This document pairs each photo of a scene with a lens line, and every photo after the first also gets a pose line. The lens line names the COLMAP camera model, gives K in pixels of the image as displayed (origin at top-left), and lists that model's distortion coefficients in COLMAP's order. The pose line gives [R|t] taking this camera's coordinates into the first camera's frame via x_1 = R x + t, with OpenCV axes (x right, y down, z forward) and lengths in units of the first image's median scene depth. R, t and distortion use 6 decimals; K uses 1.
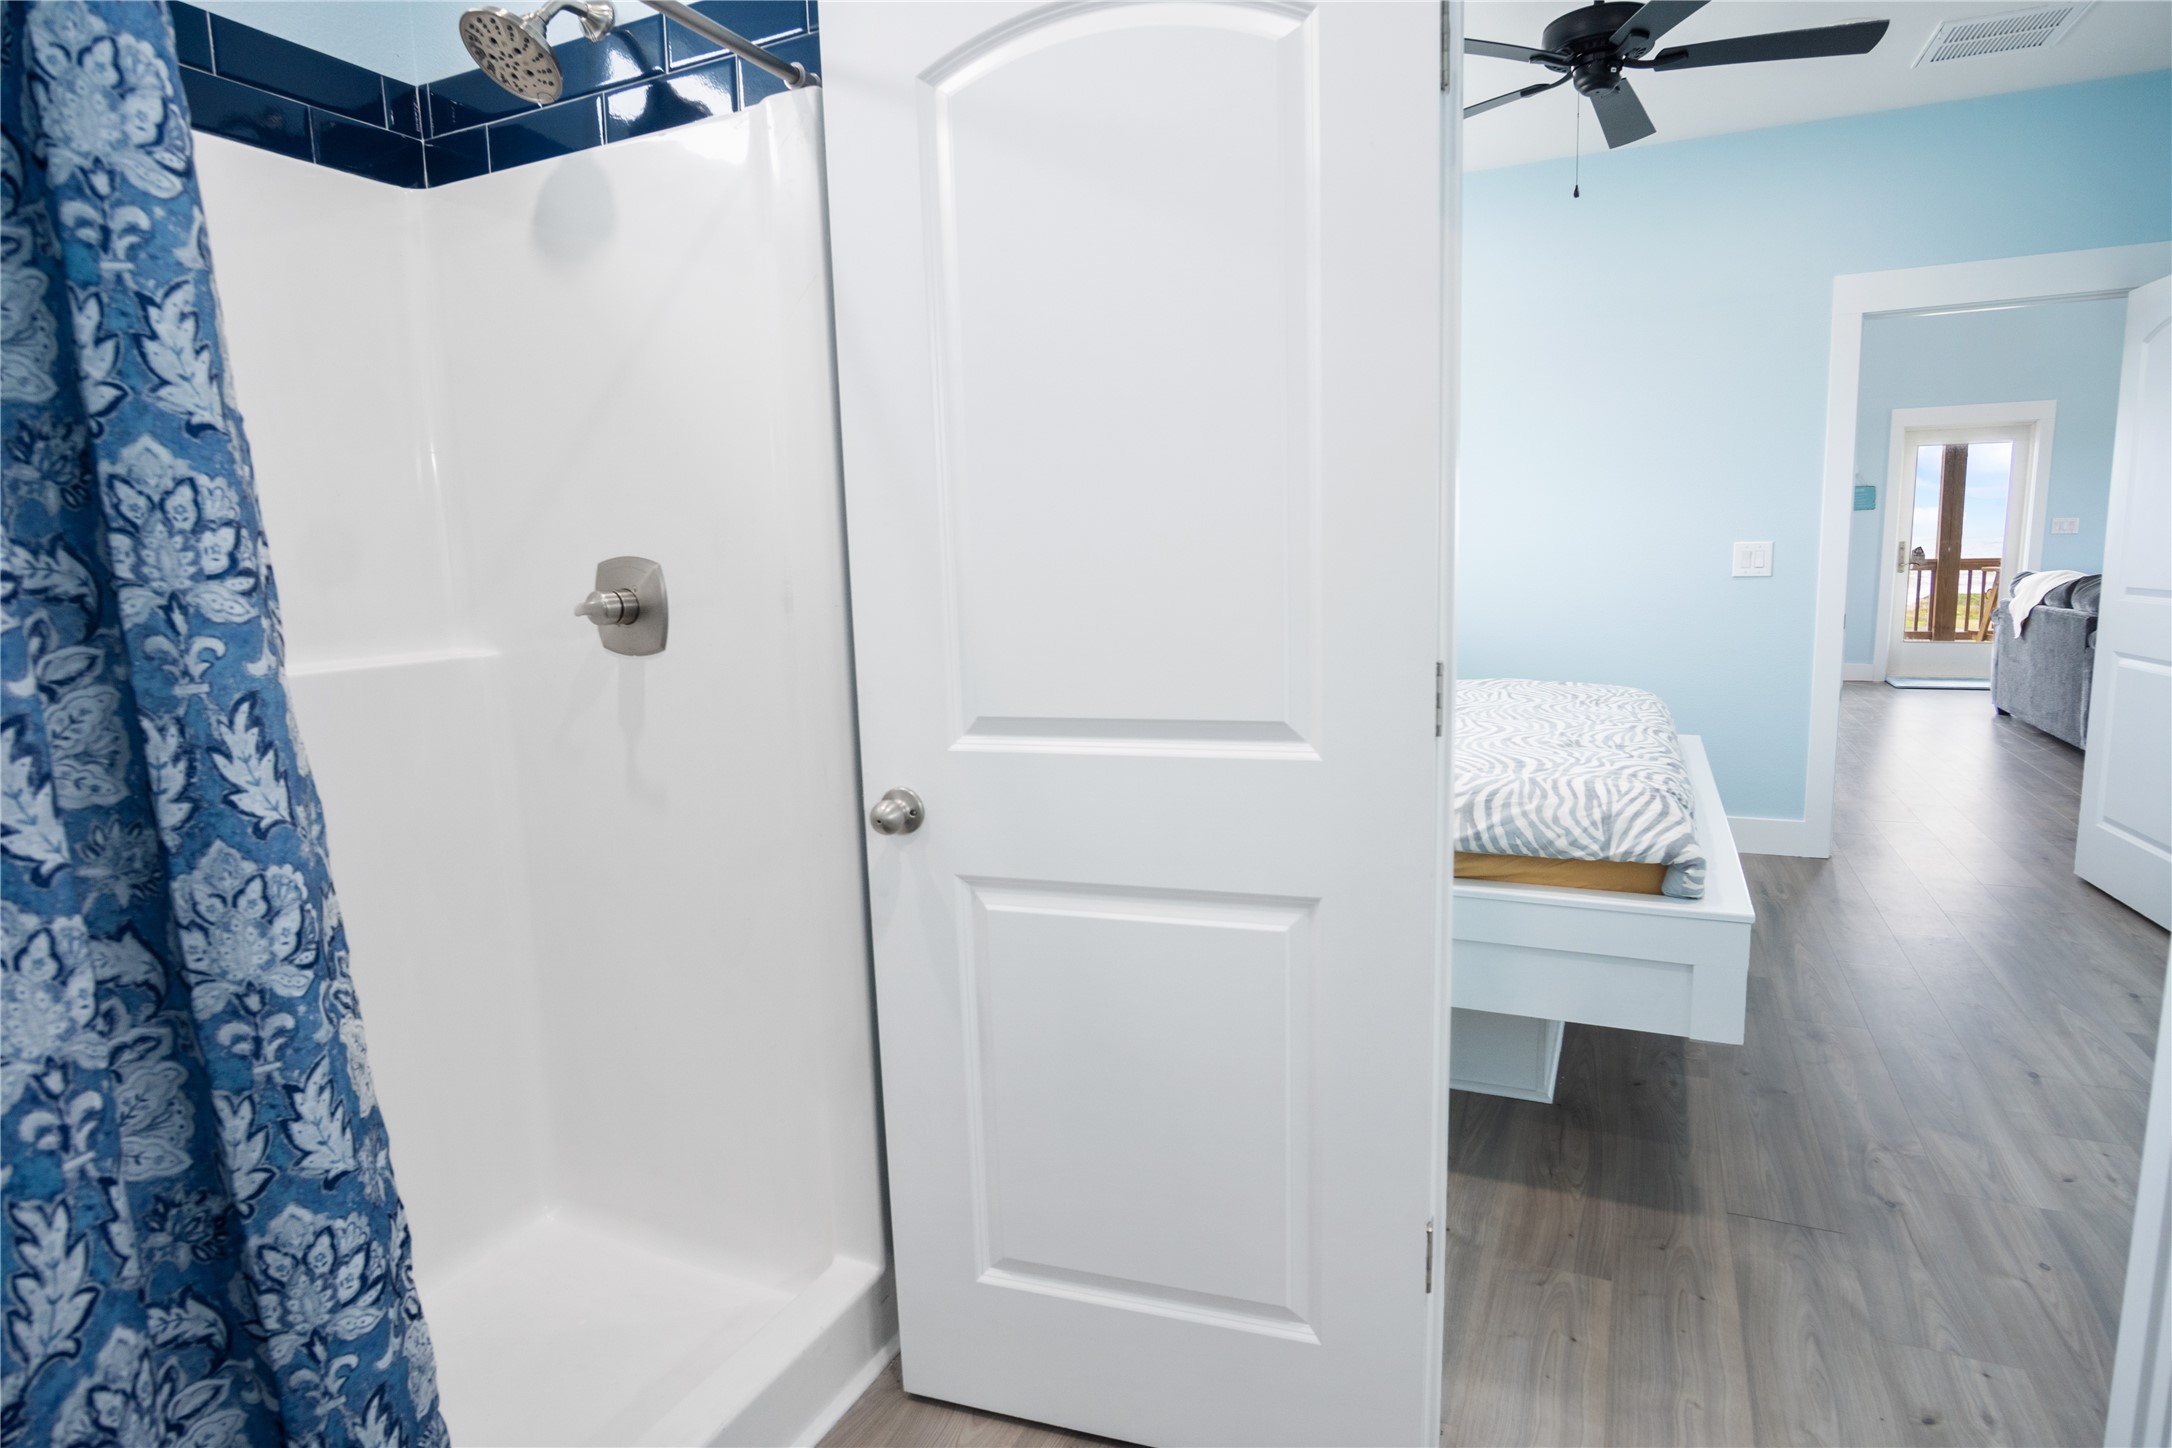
lens RADIAL K [[1181.0, 0, 1083.1], [0, 1181.0, 731.5], [0, 0, 1]] dist [-0.025150, 0.001099]
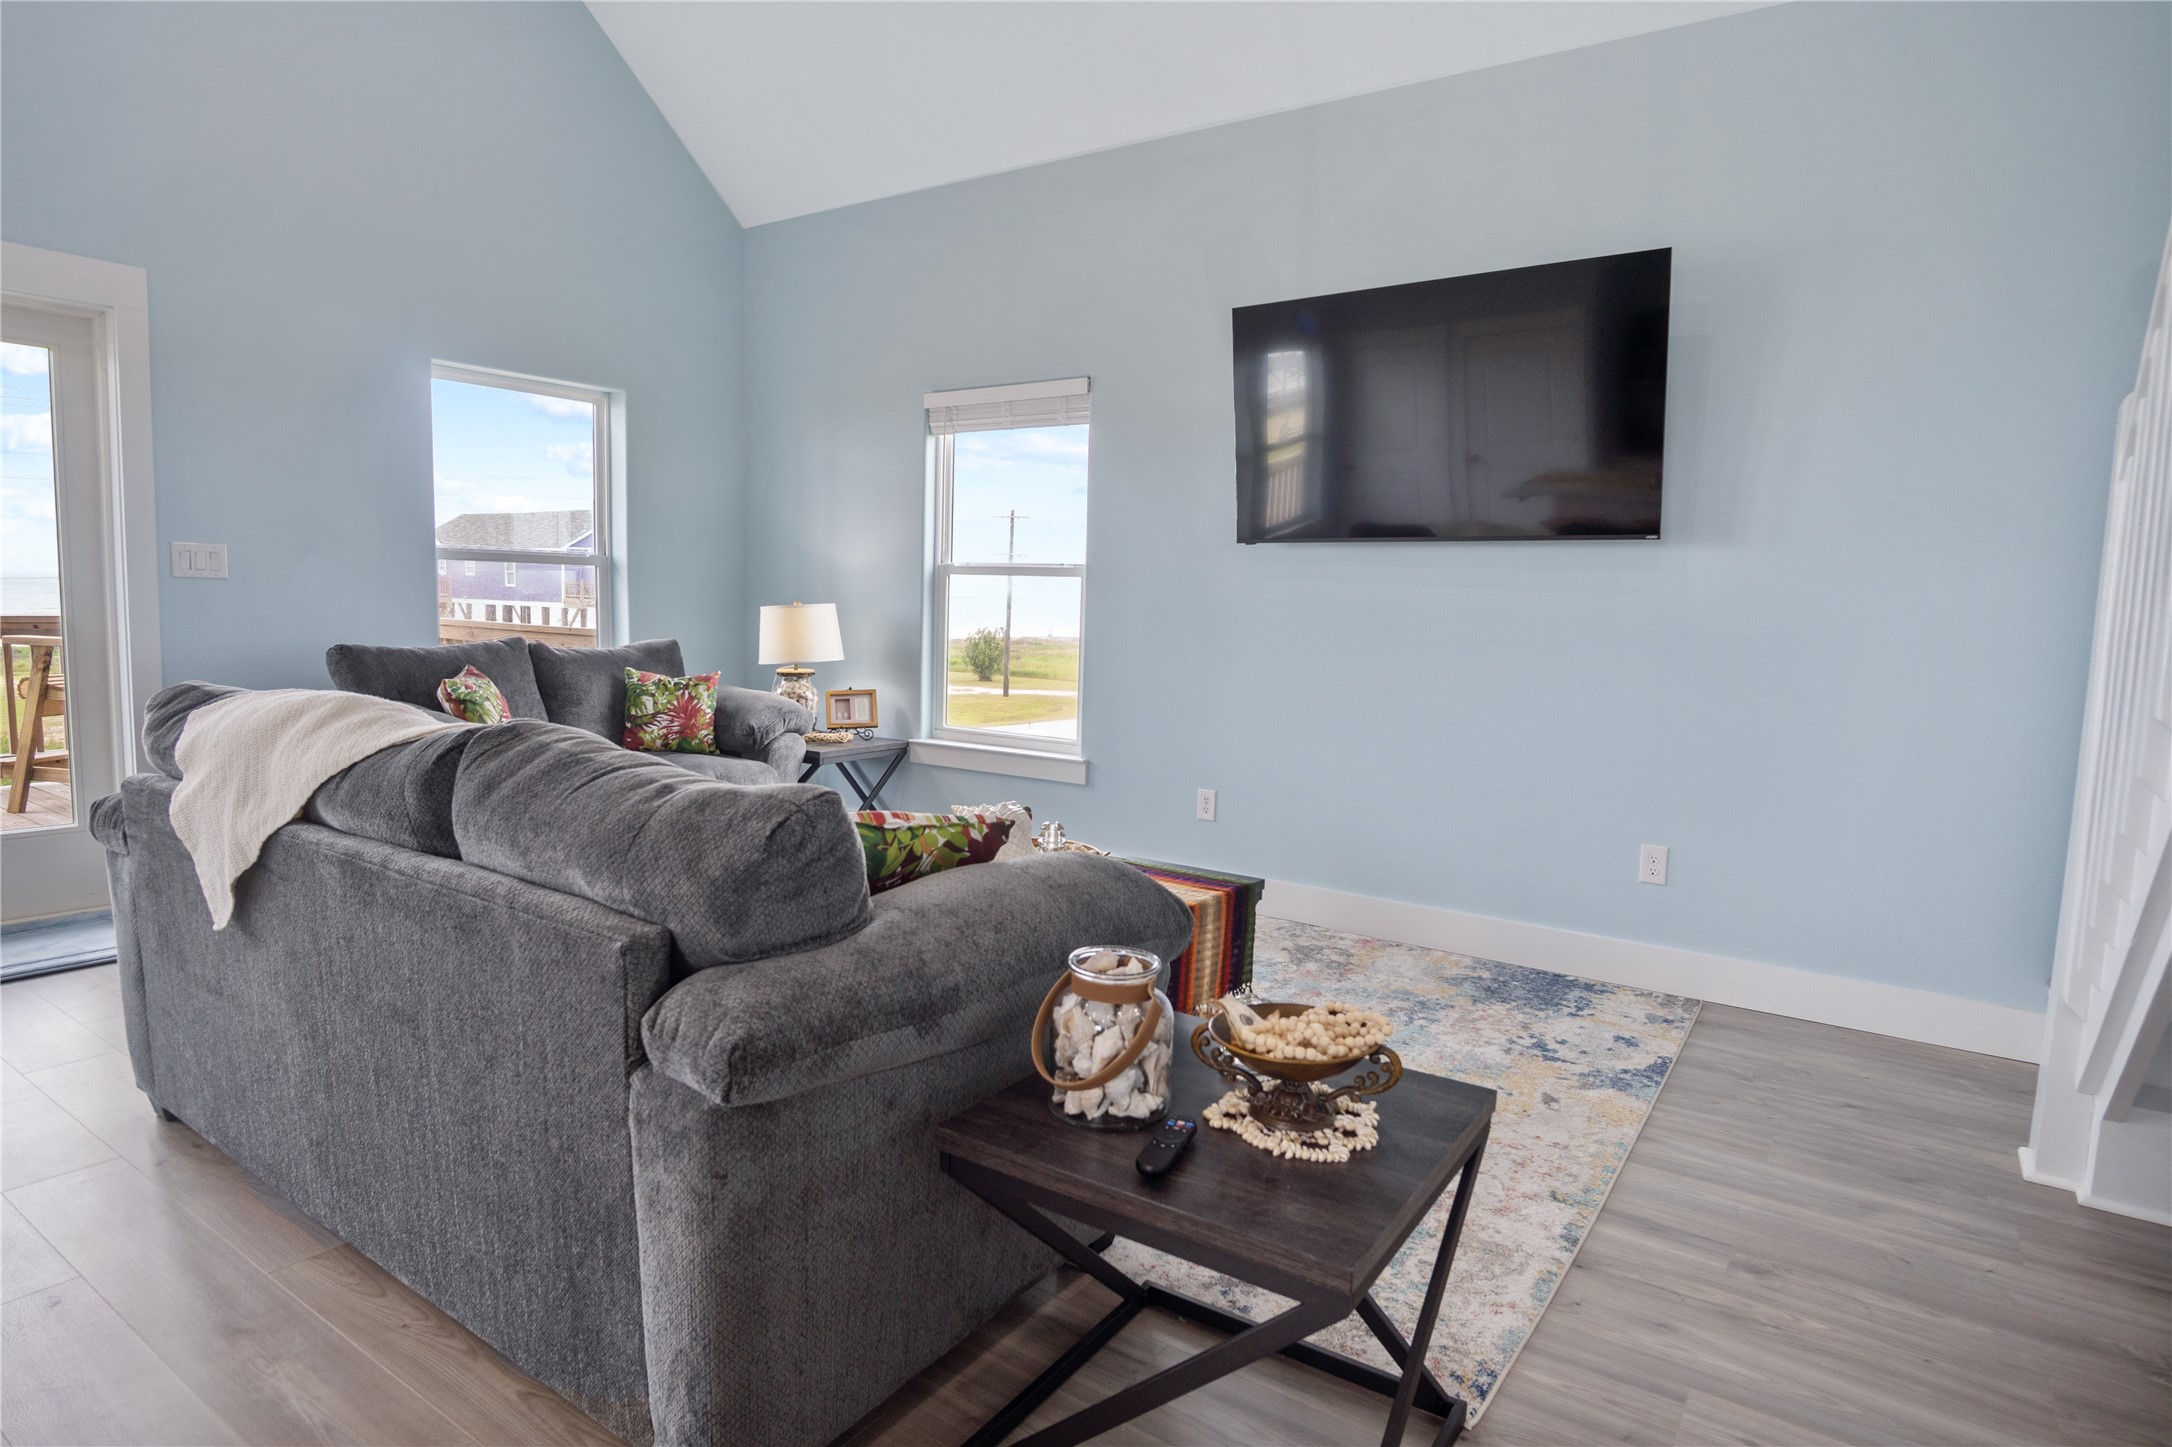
lens RADIAL K [[1206.4, 0, 1081.5], [0, 1206.4, 745.4], [0, 0, 1]] dist [-0.028094, 0.001272]
pose [[0.163496, -0.079504, 0.983335, 0.473113], [0.110314, 0.991970, 0.061860, -0.103459], [-0.980357, 0.098362, 0.170954, 0.630939]]
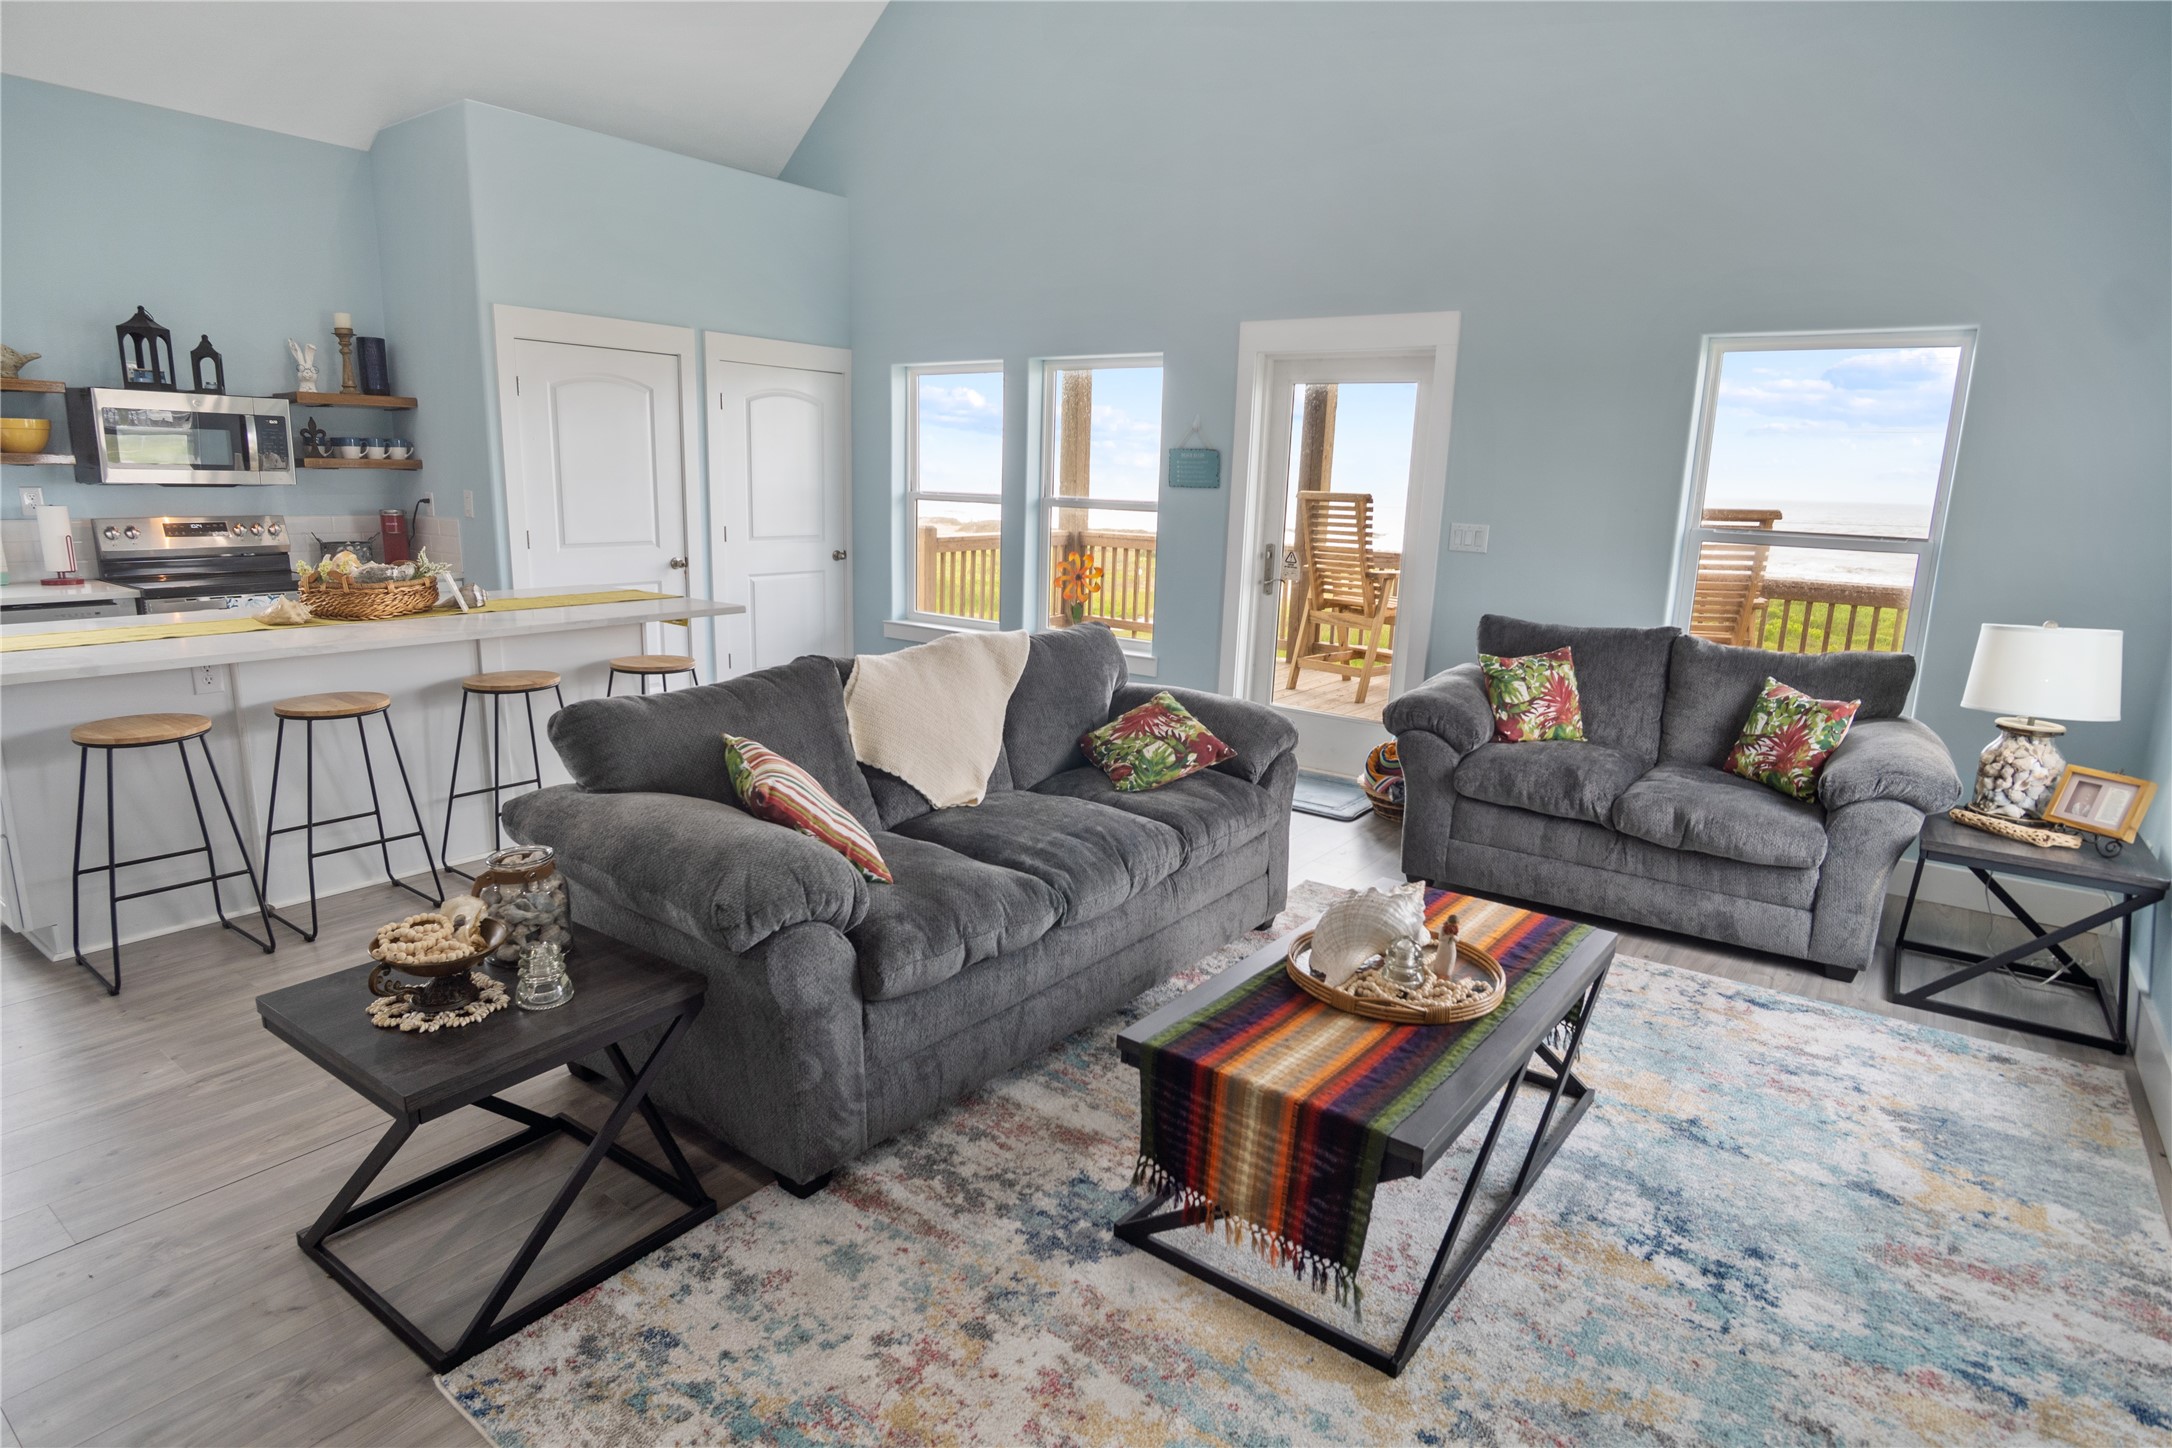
lens RADIAL K [[1181.0, 0, 1083.1], [0, 1181.0, 731.5], [0, 0, 1]] dist [-0.025150, 0.001099]
pose [[0.979511, 0.102811, -0.173170, 0.828325], [-0.090785, 0.992966, 0.076009, -0.118217], [0.179766, -0.058731, 0.981955, 0.420873]]
